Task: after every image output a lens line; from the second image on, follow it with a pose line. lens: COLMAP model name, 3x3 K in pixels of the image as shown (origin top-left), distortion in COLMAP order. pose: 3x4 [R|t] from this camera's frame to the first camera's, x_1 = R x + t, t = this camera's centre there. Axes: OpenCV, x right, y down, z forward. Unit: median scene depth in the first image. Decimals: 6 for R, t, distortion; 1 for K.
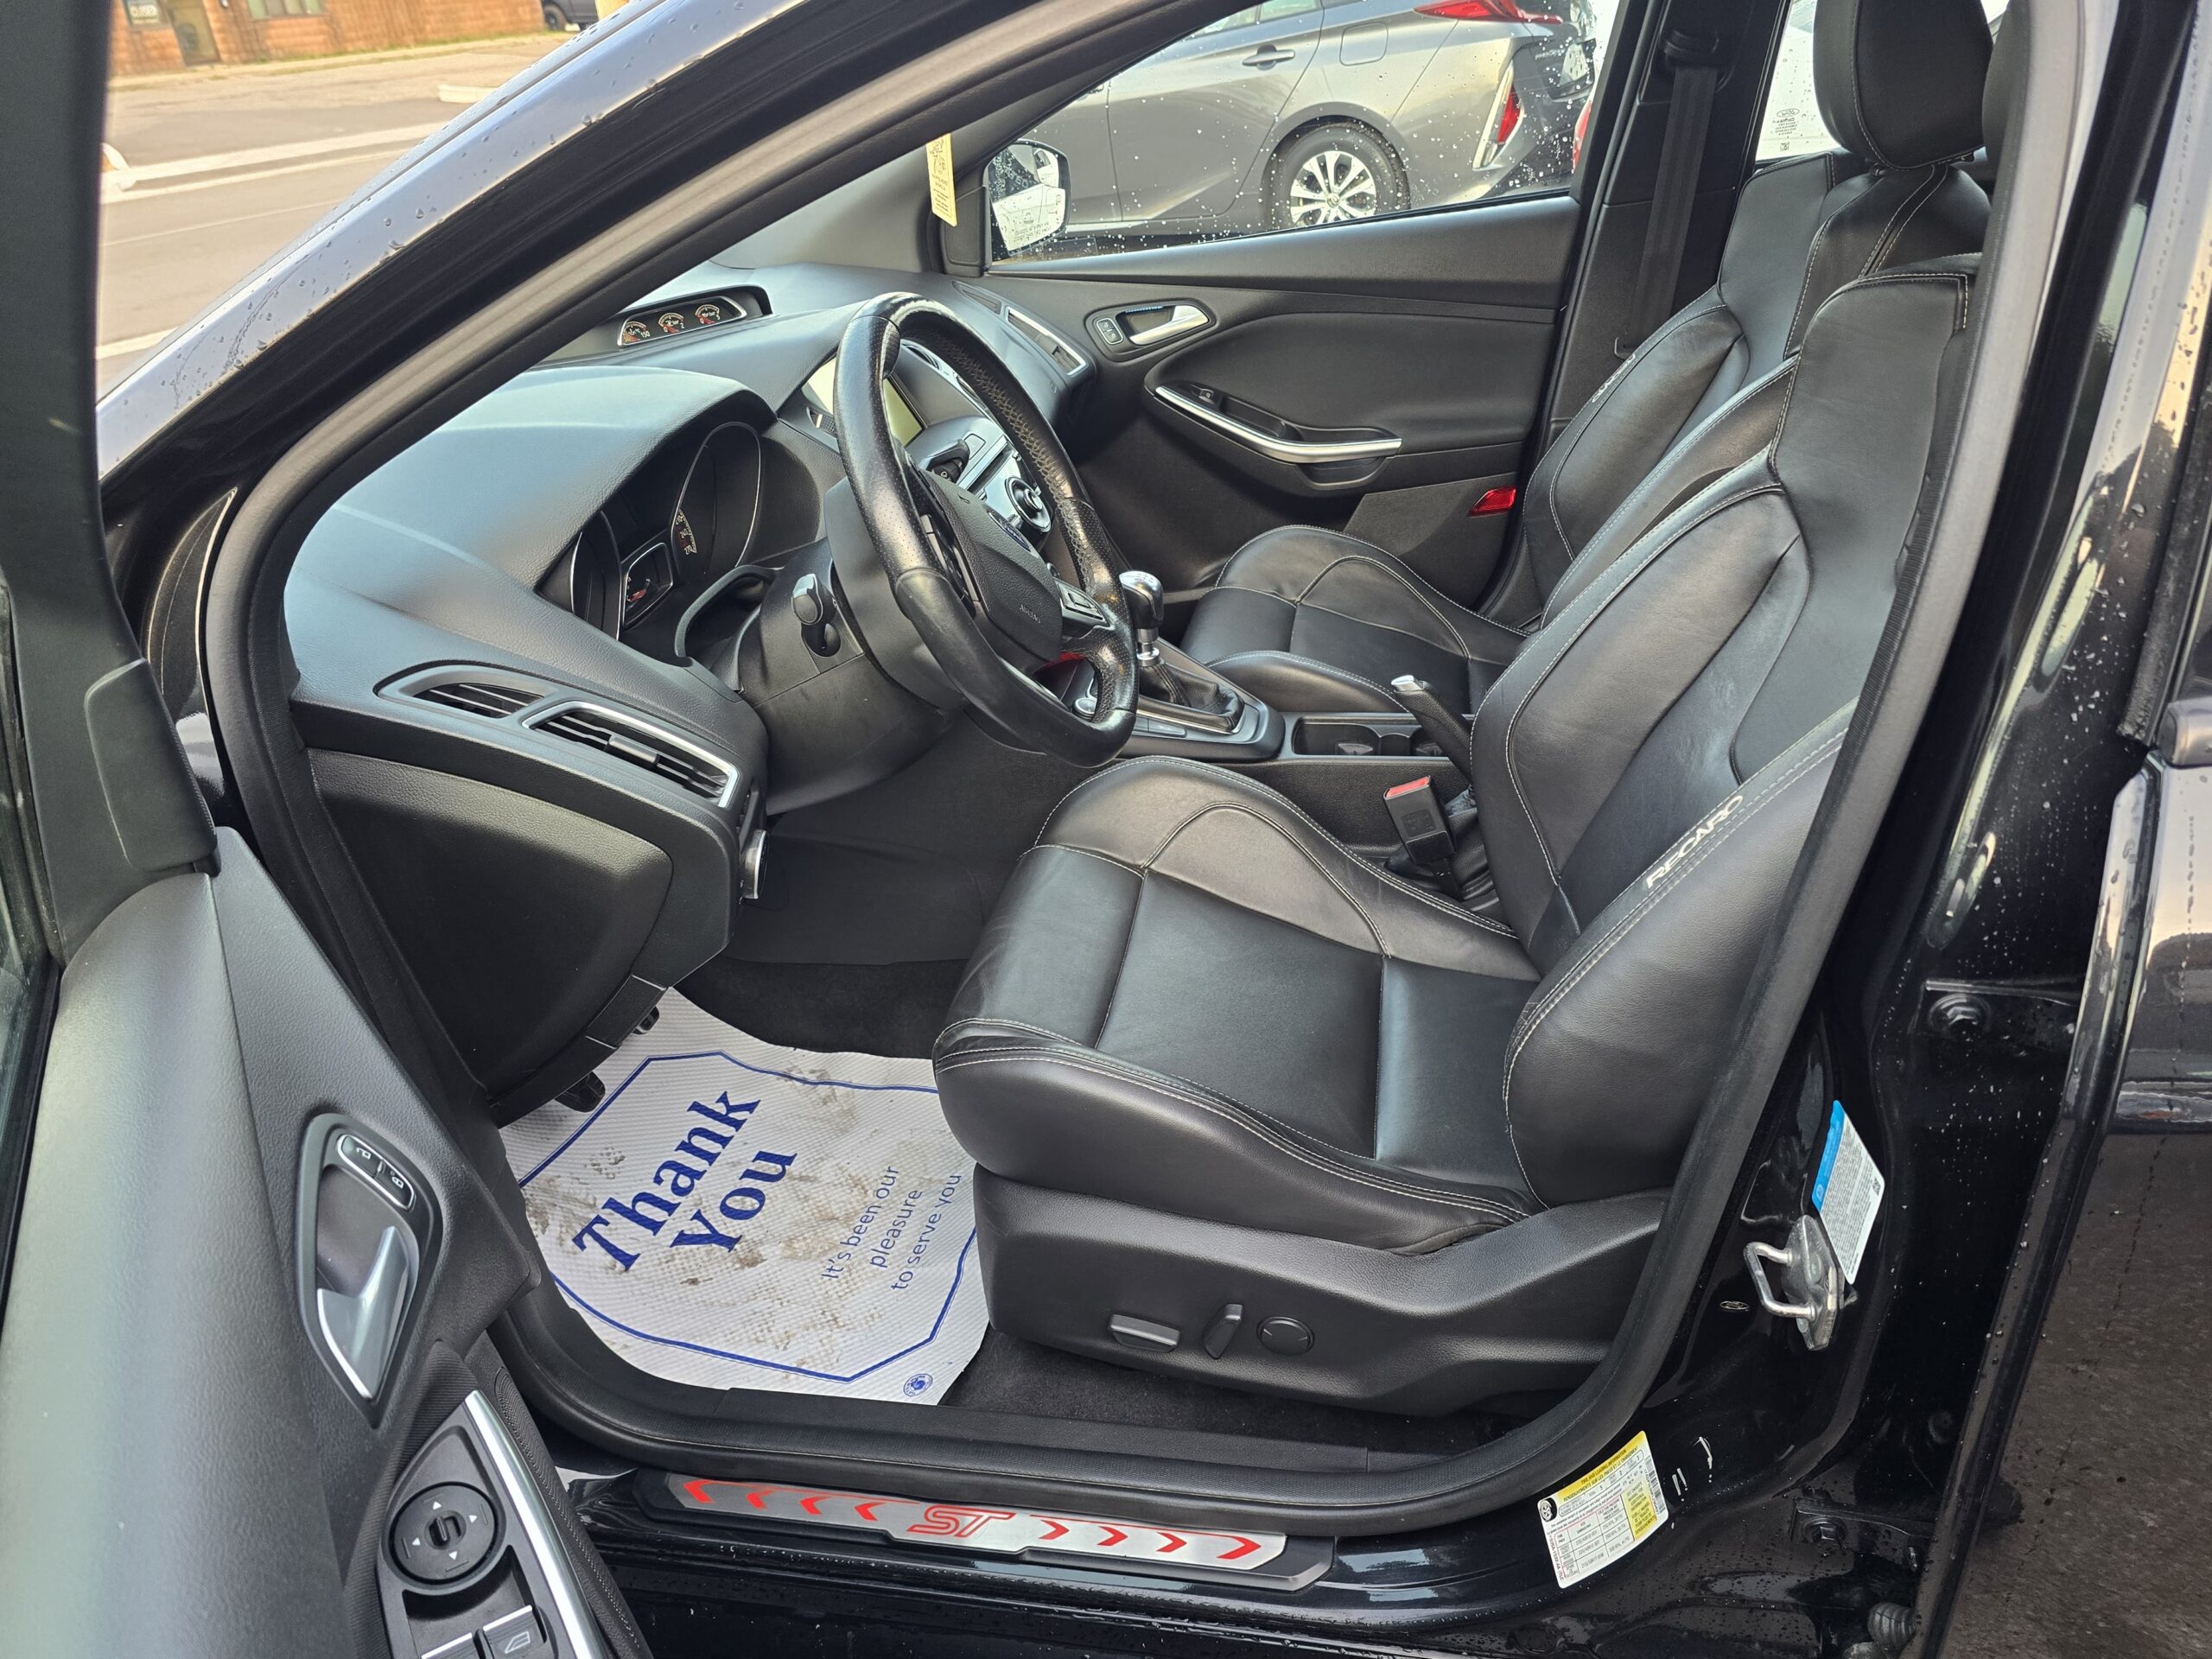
lens RADIAL K [[1512.9, 0, 1101.5], [0, 1512.9, 893.7], [0, 0, 1]] dist [0.067469, -0.091269]
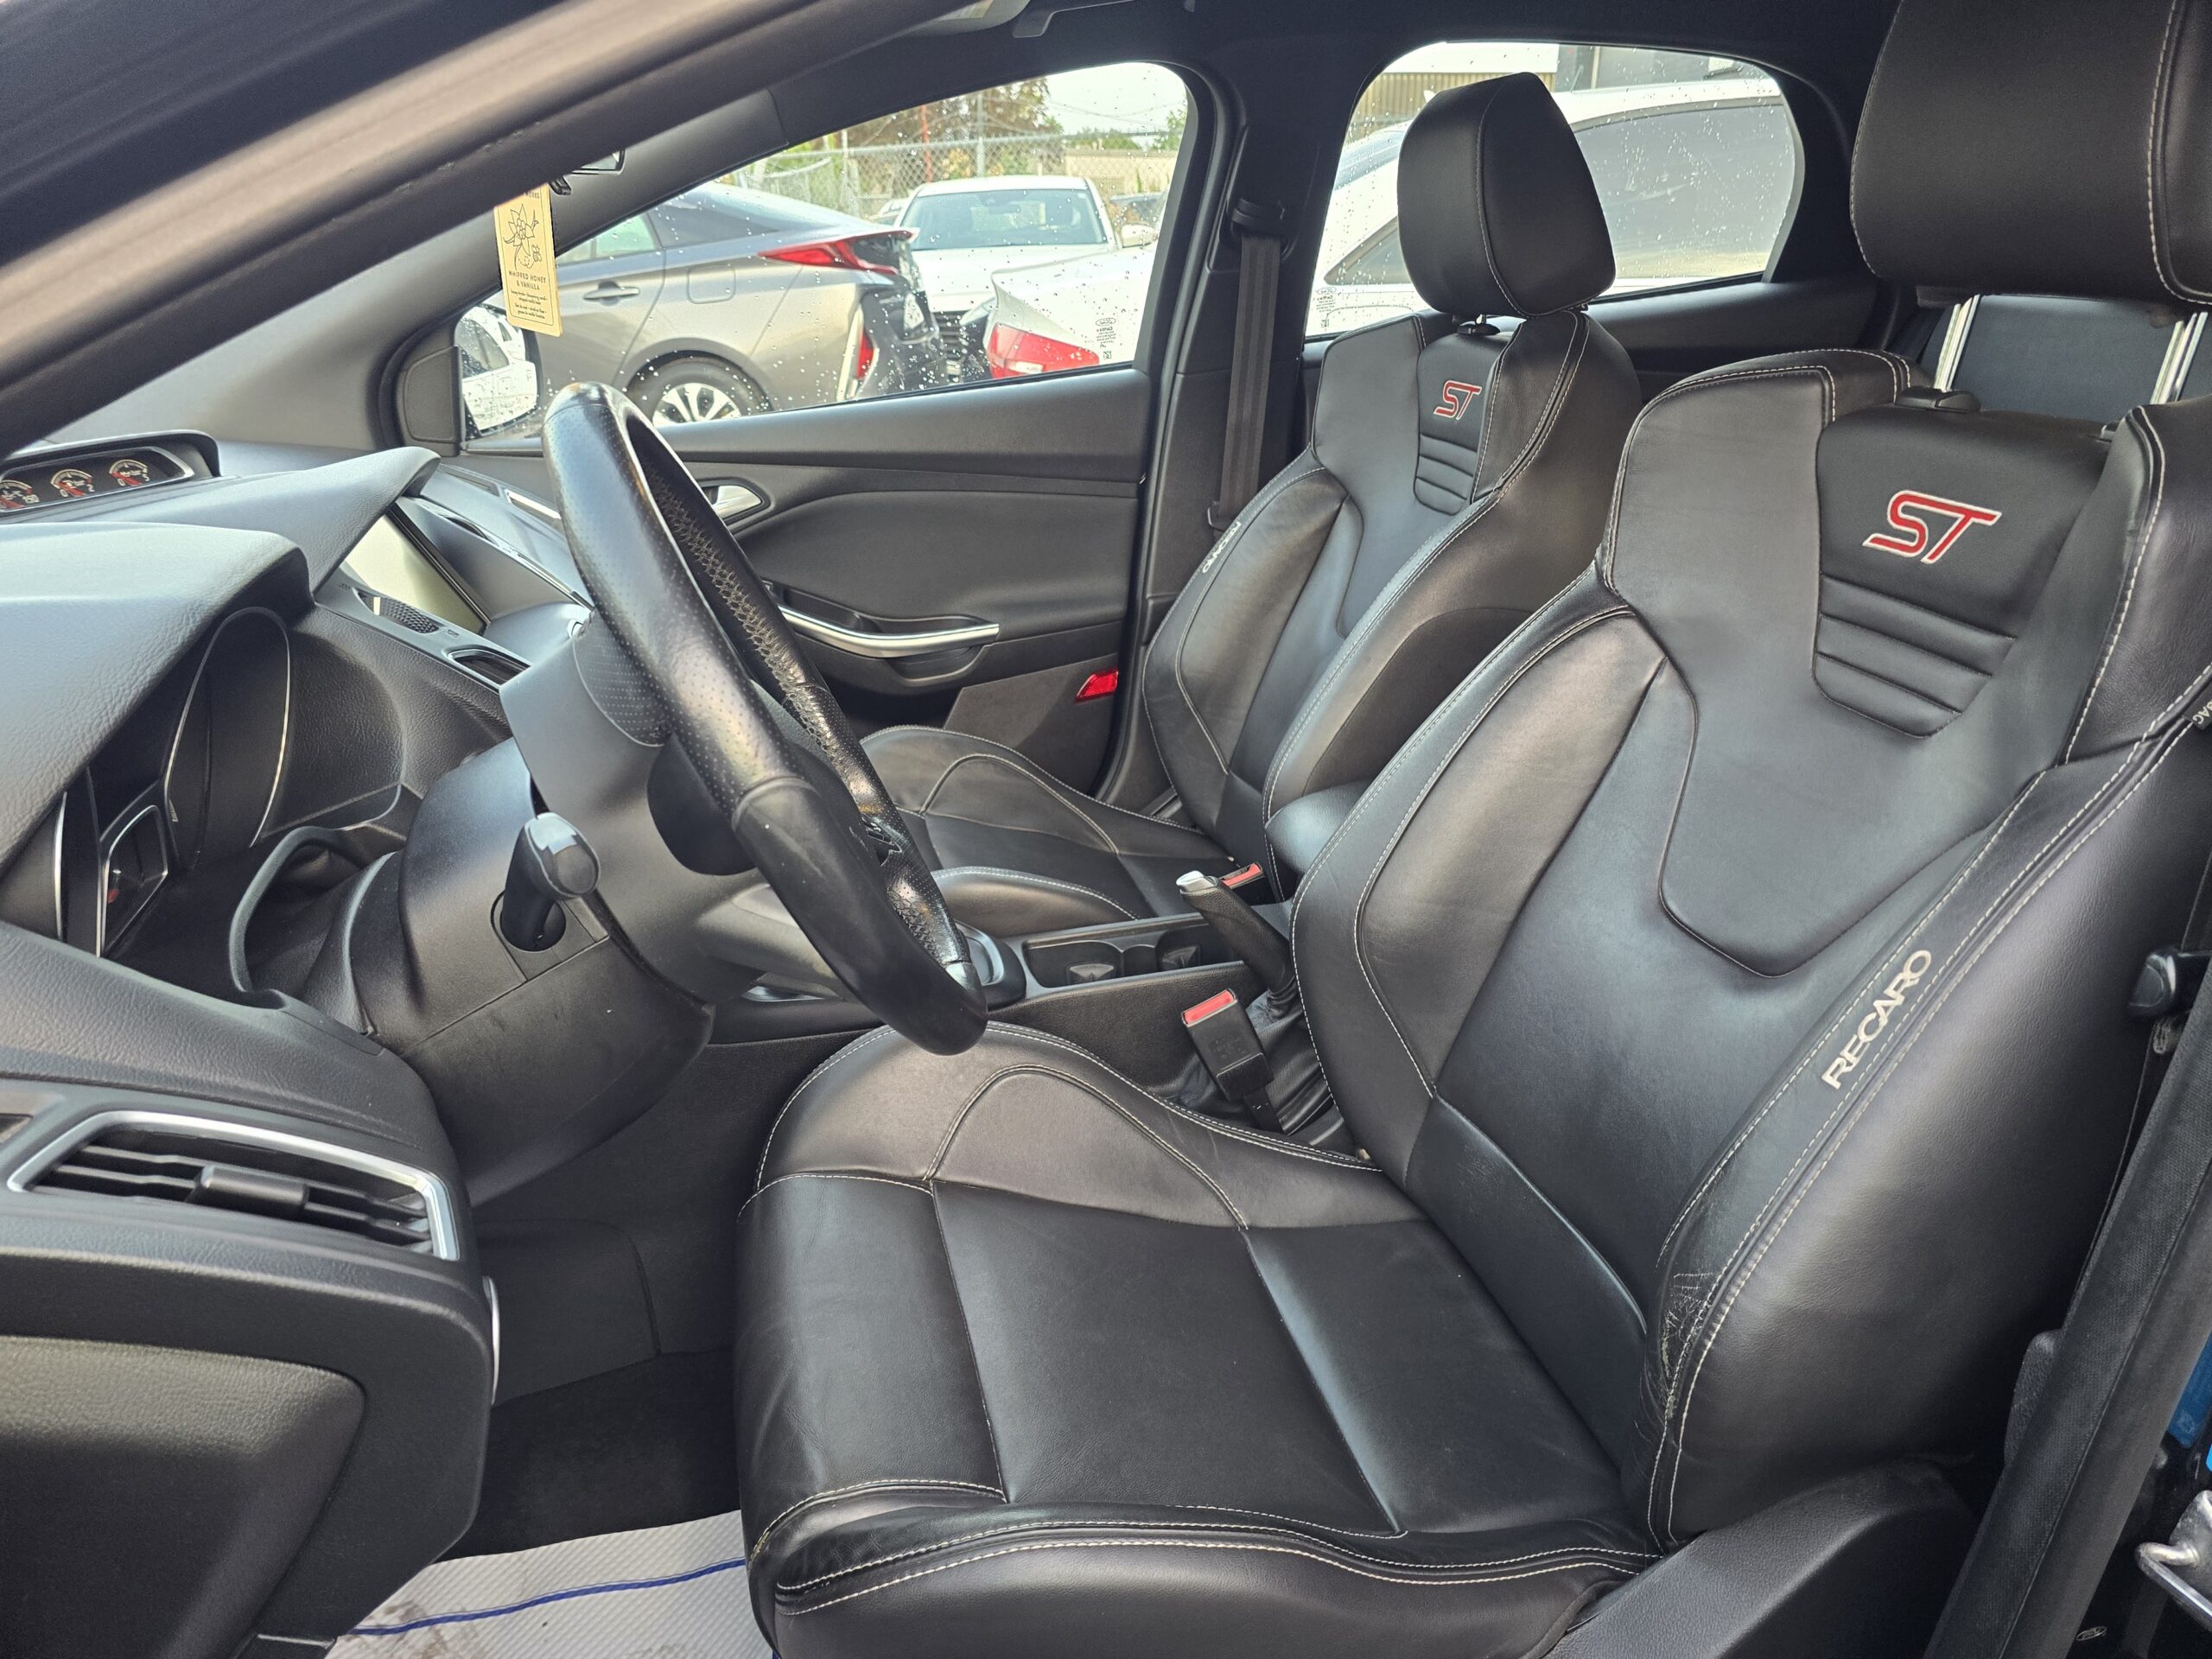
lens RADIAL K [[1499.3, 0, 1106.0], [0, 1499.3, 829.5], [0, 0, 1]] dist [0.068533, -0.087052]
pose [[0.899075, -0.113299, 0.422880, -0.158780], [0.190182, 0.971107, -0.144161, -0.052224], [-0.394328, 0.210036, 0.894645, 0.260108]]
